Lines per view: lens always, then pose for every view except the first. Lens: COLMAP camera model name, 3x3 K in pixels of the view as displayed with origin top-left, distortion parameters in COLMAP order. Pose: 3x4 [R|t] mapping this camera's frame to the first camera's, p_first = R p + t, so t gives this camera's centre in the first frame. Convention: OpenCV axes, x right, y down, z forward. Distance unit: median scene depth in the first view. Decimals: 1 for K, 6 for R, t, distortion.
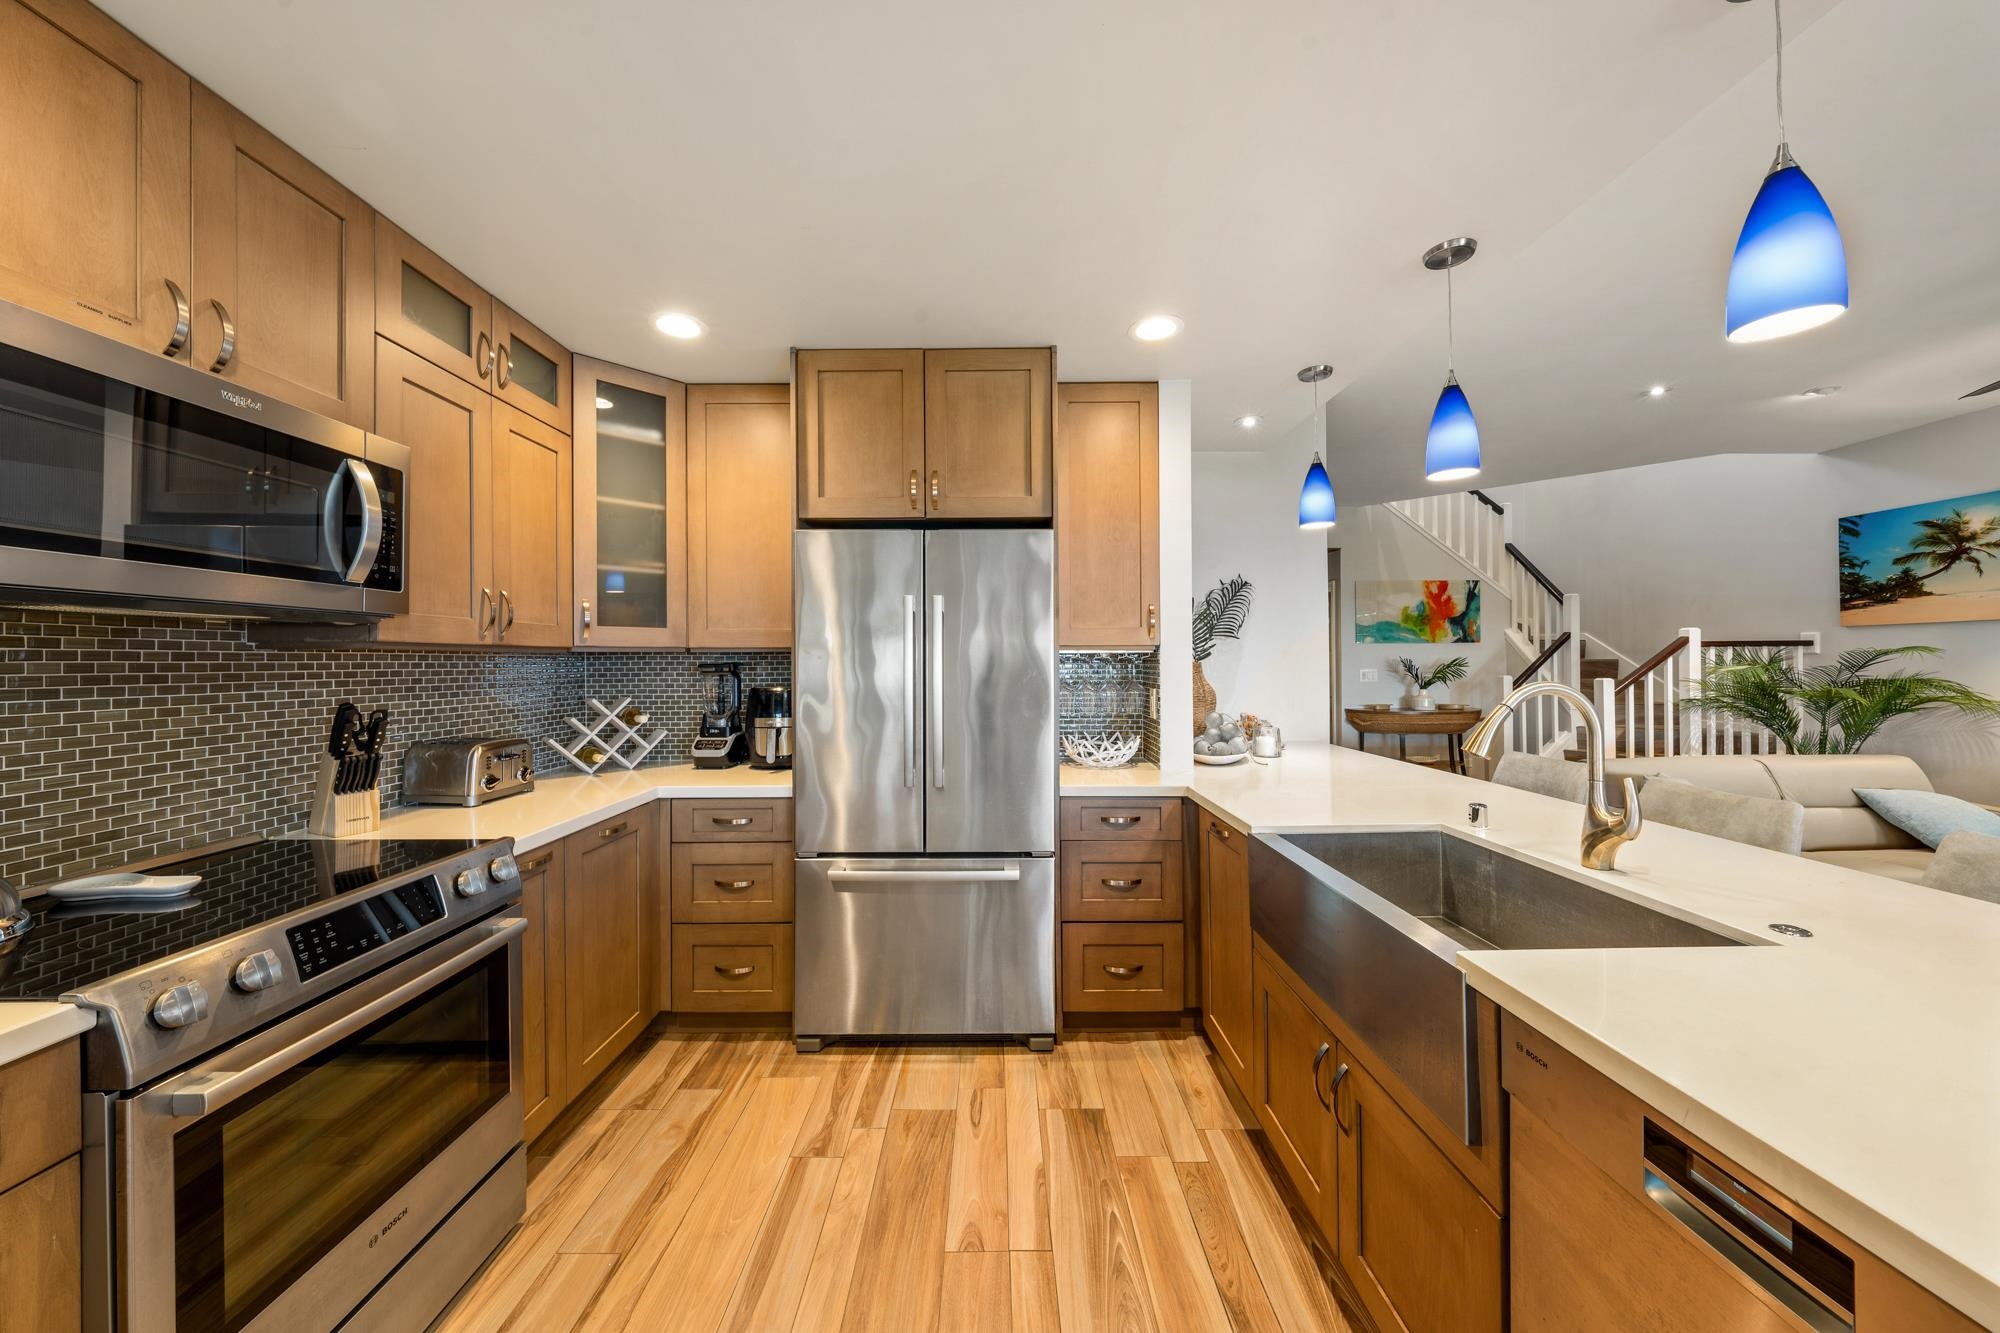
lens RADIAL K [[675.7, 0, 1001.8], [0, 675.7, 660.4], [0, 0, 1]] dist [-0.002374, 0.000191]
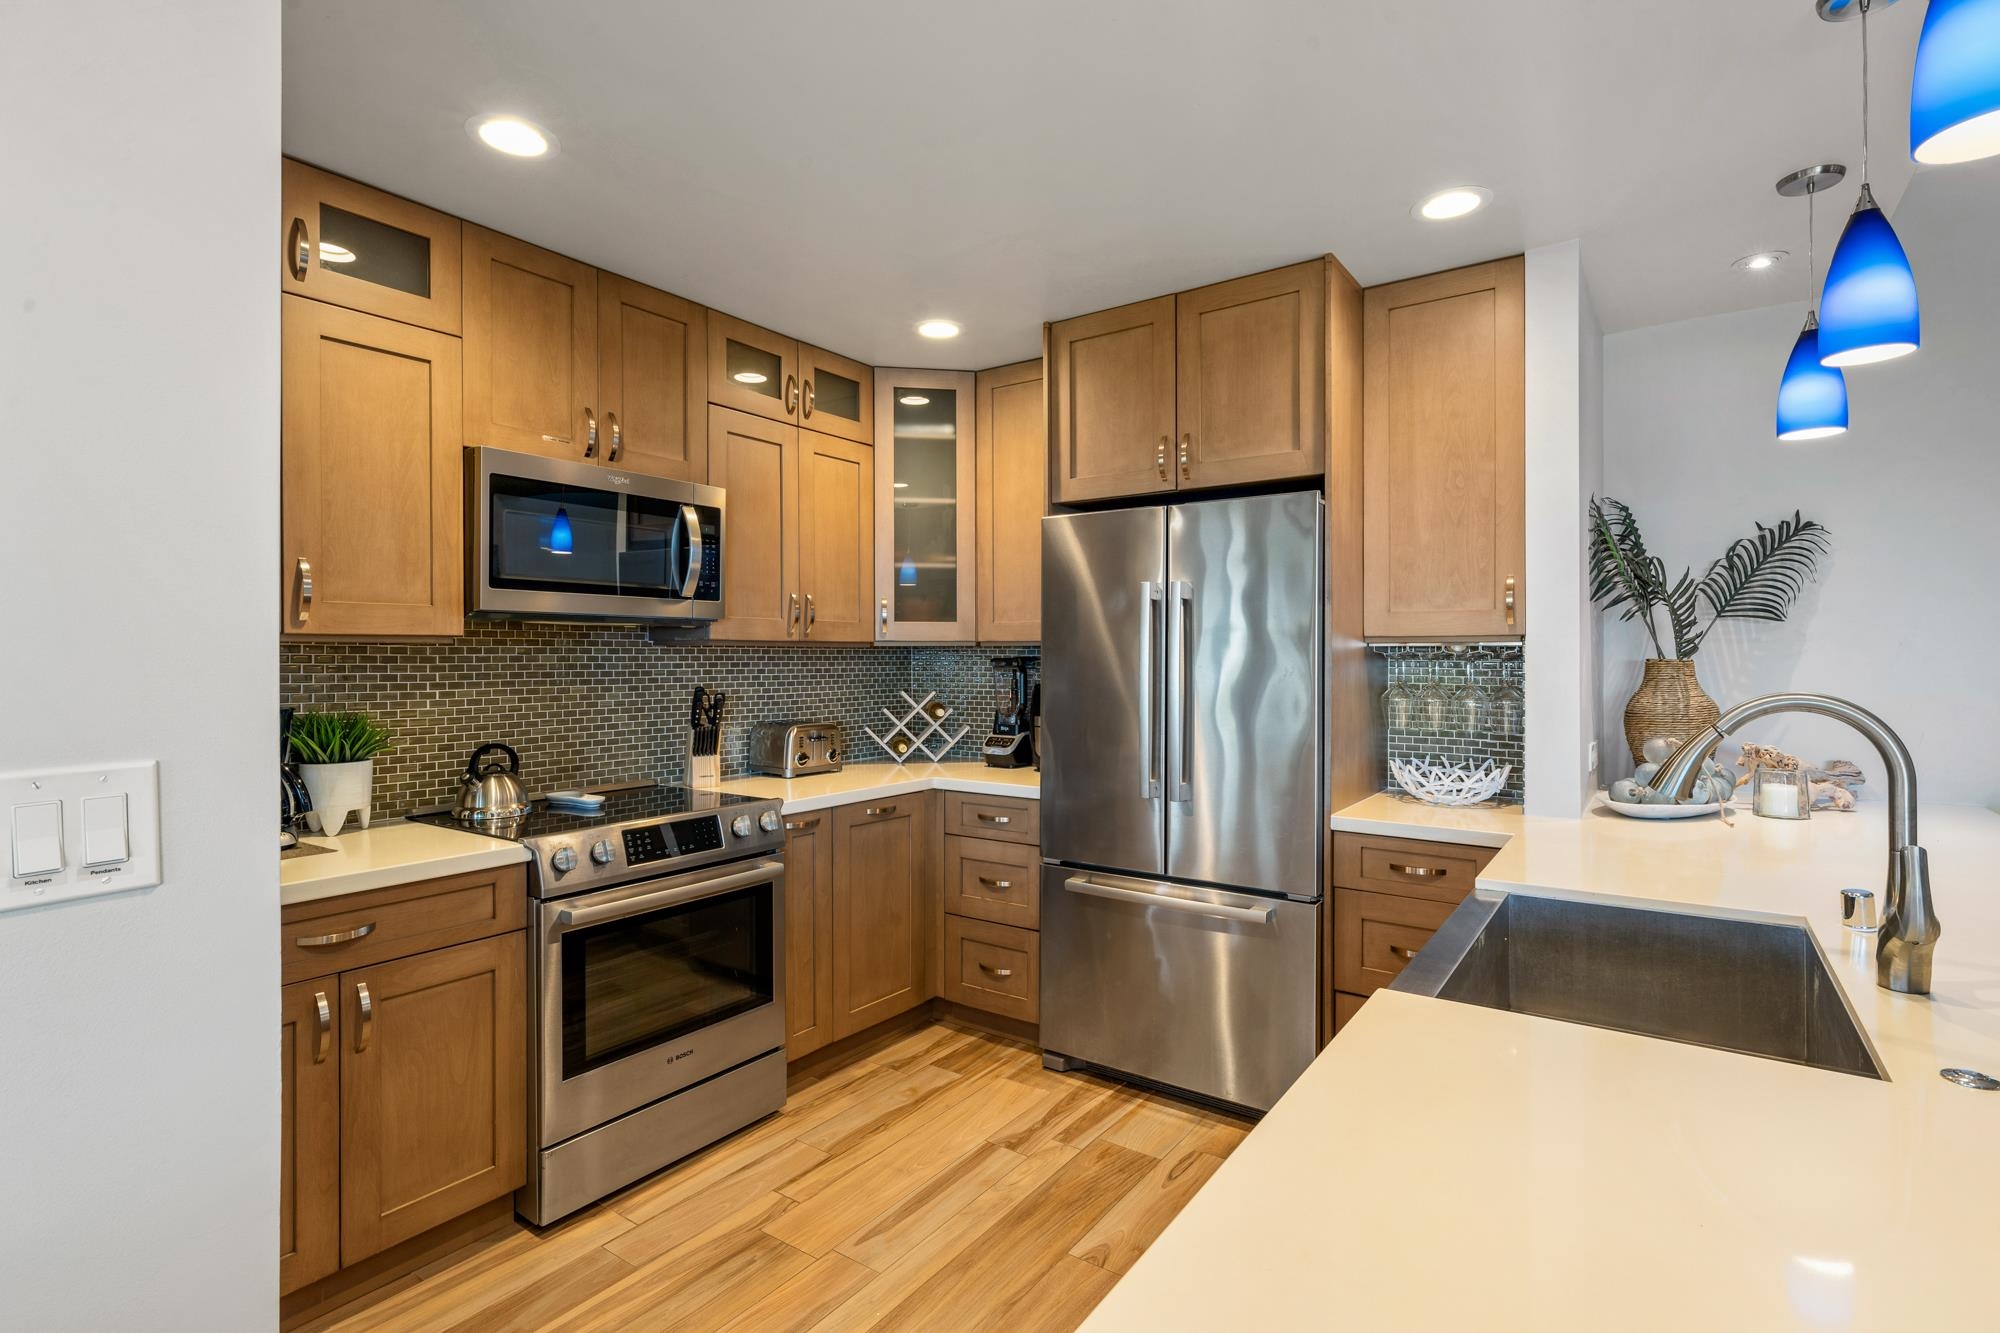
lens RADIAL K [[970.5, 0, 1009.7], [0, 970.5, 664.0], [0, 0, 1]] dist [0.009739, -0.000080]
pose [[0.816689, 0.009178, -0.577005, 0.444605], [-0.002612, 0.999922, 0.012207, -0.003782], [0.577072, -0.008462, 0.816649, -0.140650]]
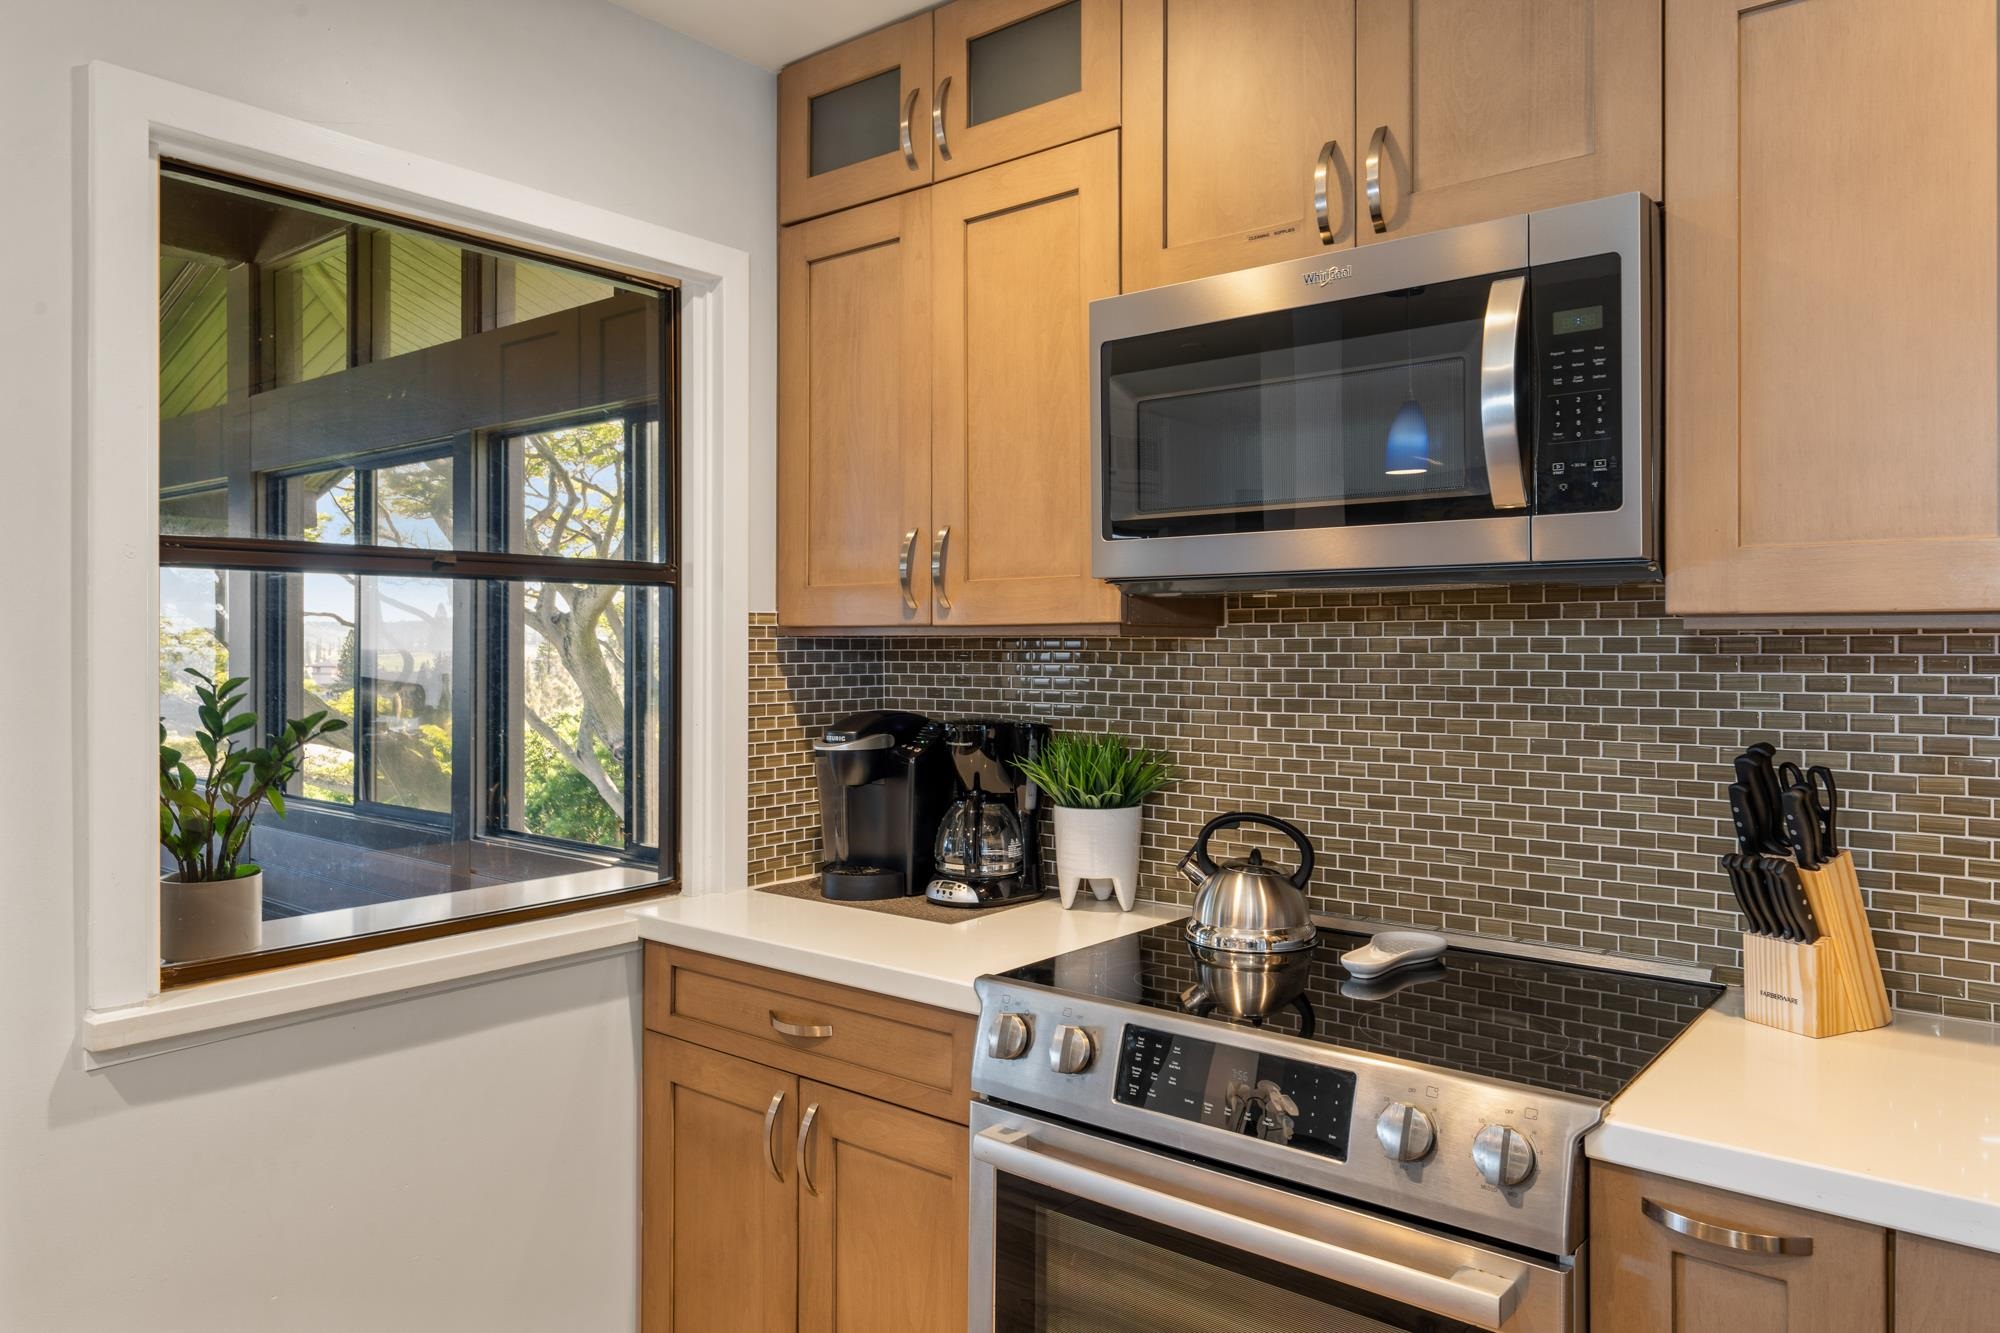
lens RADIAL K [[1334.2, 0, 996.1], [0, 1334.2, 638.1], [0, 0, 1]] dist [0.004249, 0.000513]
pose [[-0.644713, 0.003003, -0.764419, 0.068006], [0.005841, 0.999982, -0.000997, -0.009408], [0.764402, -0.005108, -0.644720, 0.876302]]
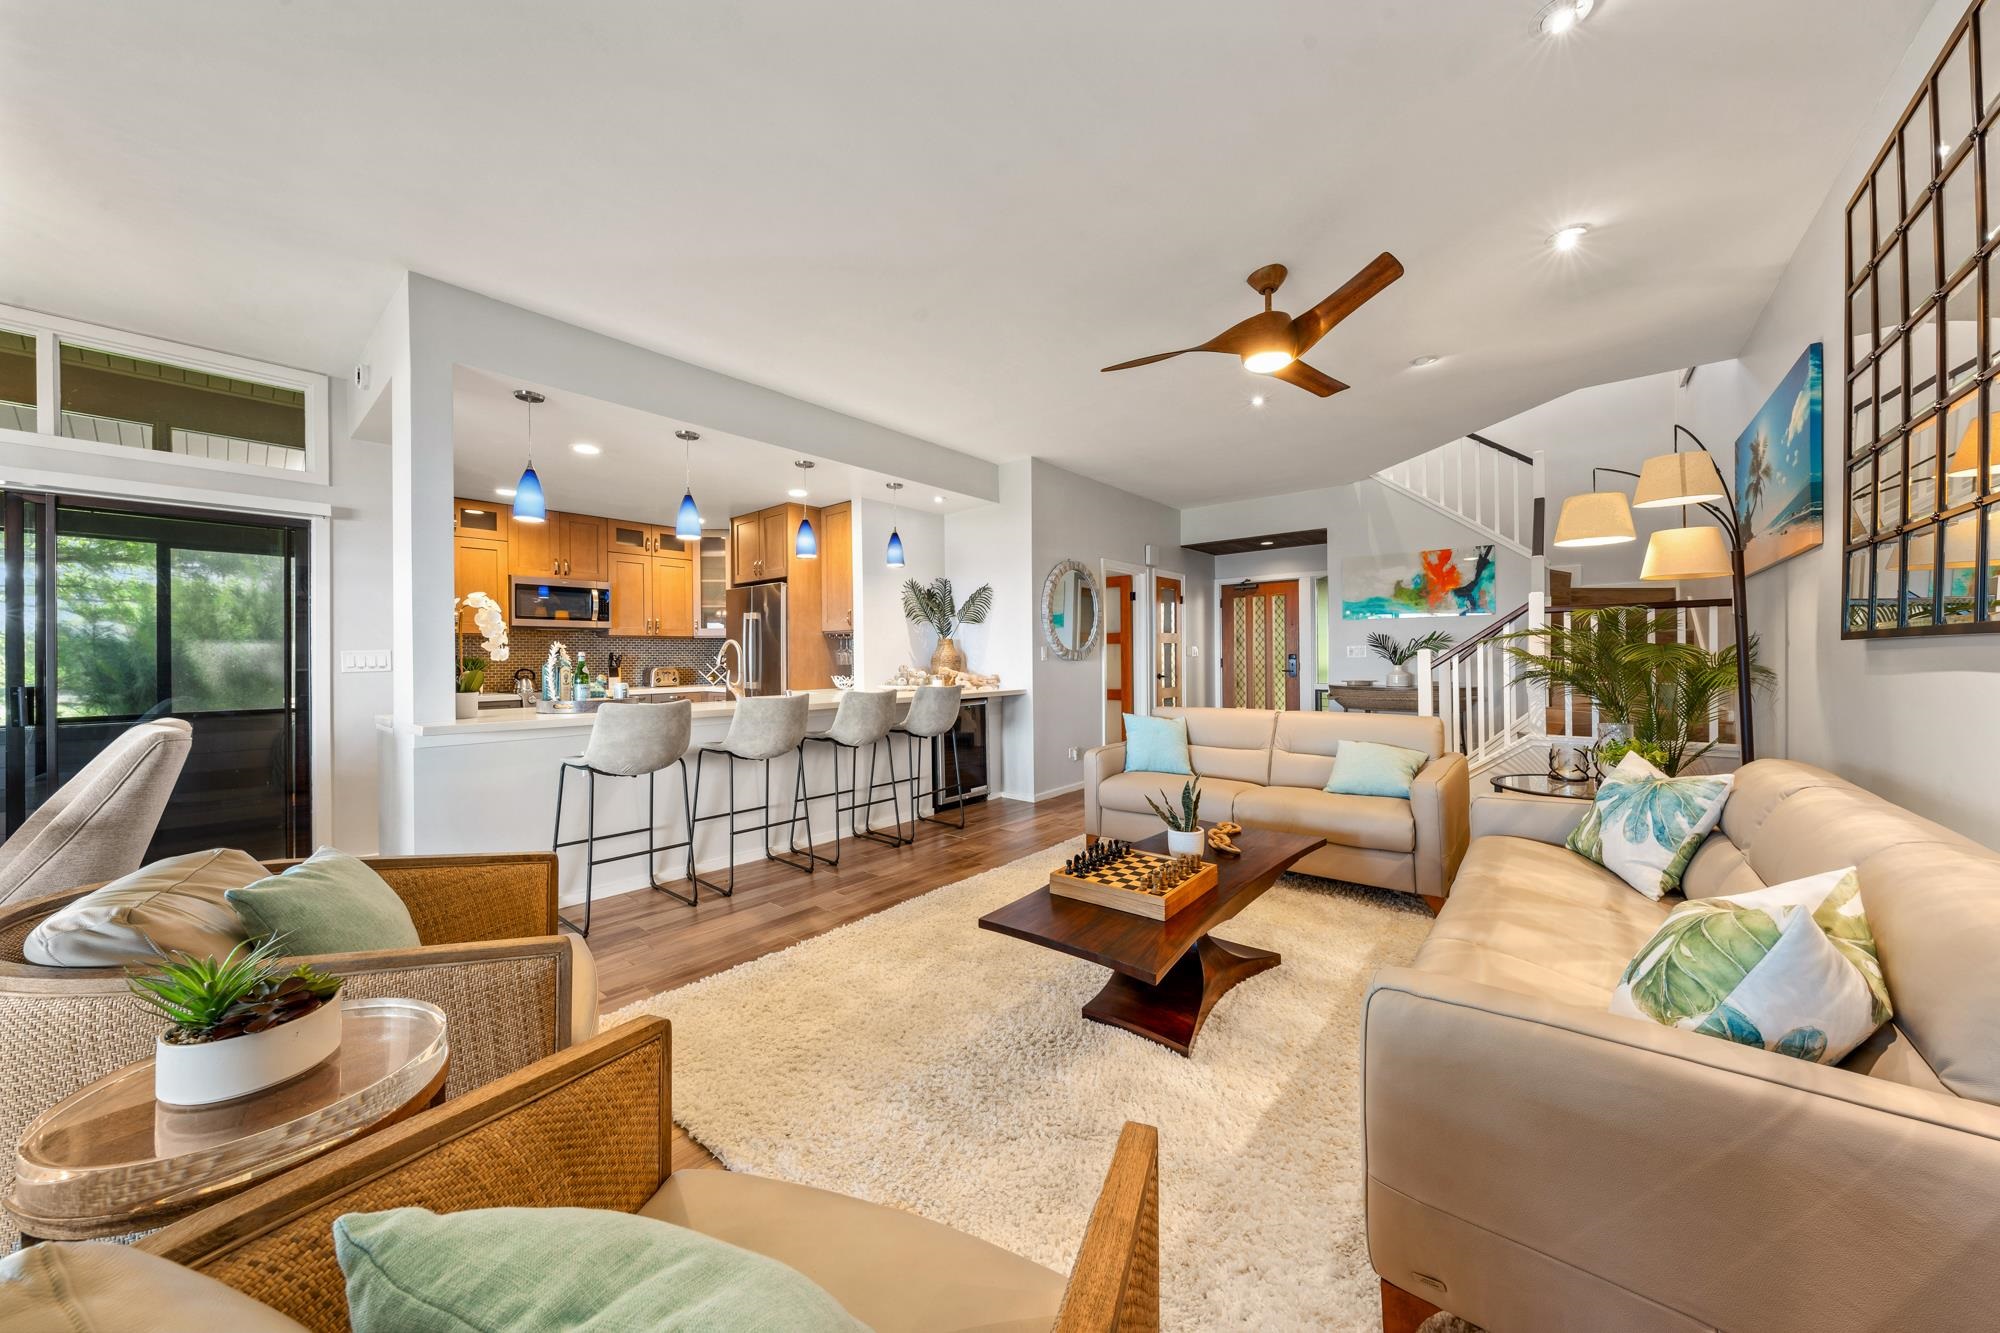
lens RADIAL K [[675.7, 0, 997.3], [0, 675.7, 655.8], [0, 0, 1]] dist [-0.002374, 0.000191]
pose [[0.760163, -0.000643, -0.649732, 2.173318], [0.005950, 0.999964, 0.005972, 0.053697], [0.649705, -0.008405, 0.760140, -0.301459]]
